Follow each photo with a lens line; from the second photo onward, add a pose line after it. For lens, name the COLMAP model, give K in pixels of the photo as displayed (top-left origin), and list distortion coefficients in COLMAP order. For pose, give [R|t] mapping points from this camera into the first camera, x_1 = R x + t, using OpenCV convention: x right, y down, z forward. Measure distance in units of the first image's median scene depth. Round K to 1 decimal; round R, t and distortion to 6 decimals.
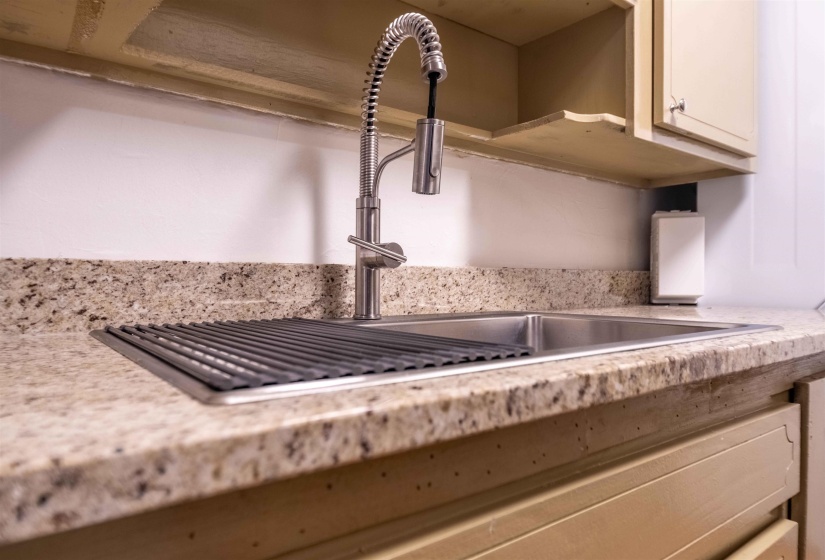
lens RADIAL K [[544.5, 0, 413.1], [0, 544.5, 288.5], [0, 0, 1]] dist [-0.002934, -0.001217]
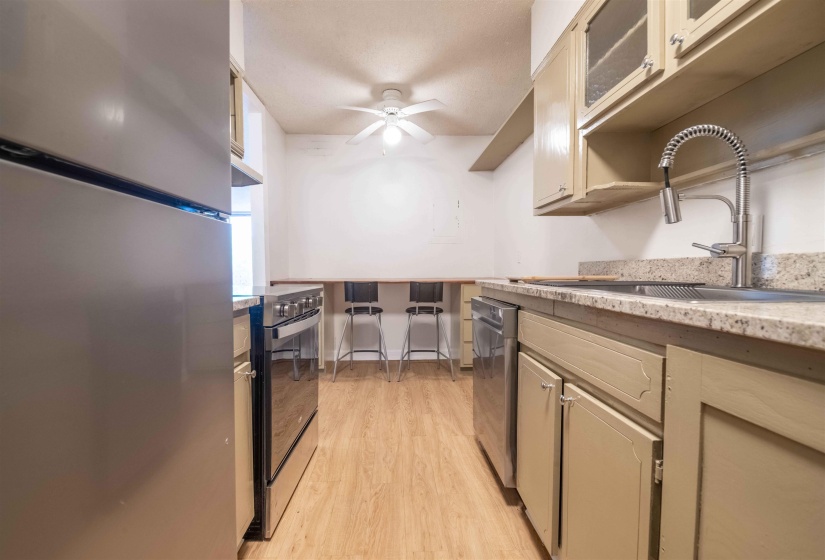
lens RADIAL K [[354.7, 0, 402.6], [0, 354.7, 284.3], [0, 0, 1]] dist [0.000433, -0.010662]
pose [[-0.588727, 0.035845, -0.807537, 1.363230], [-0.006981, 0.998754, 0.049422, 0.000079], [0.808302, 0.034733, -0.587743, 0.771514]]
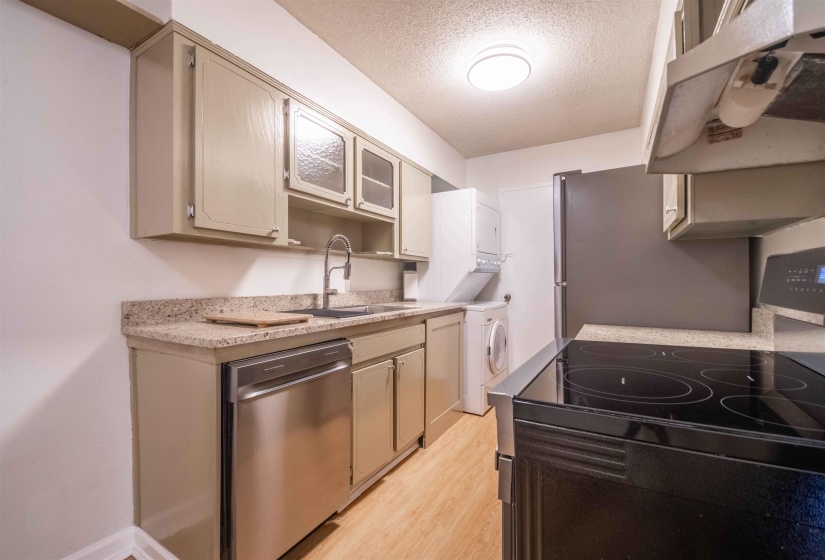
lens RADIAL K [[354.7, 0, 402.6], [0, 354.7, 284.3], [0, 0, 1]] dist [0.000433, -0.010662]
pose [[0.935497, -0.003214, 0.353319, -0.442420], [0.004090, 0.999990, -0.001735, -0.101016], [-0.353310, 0.003068, 0.935501, -1.424154]]
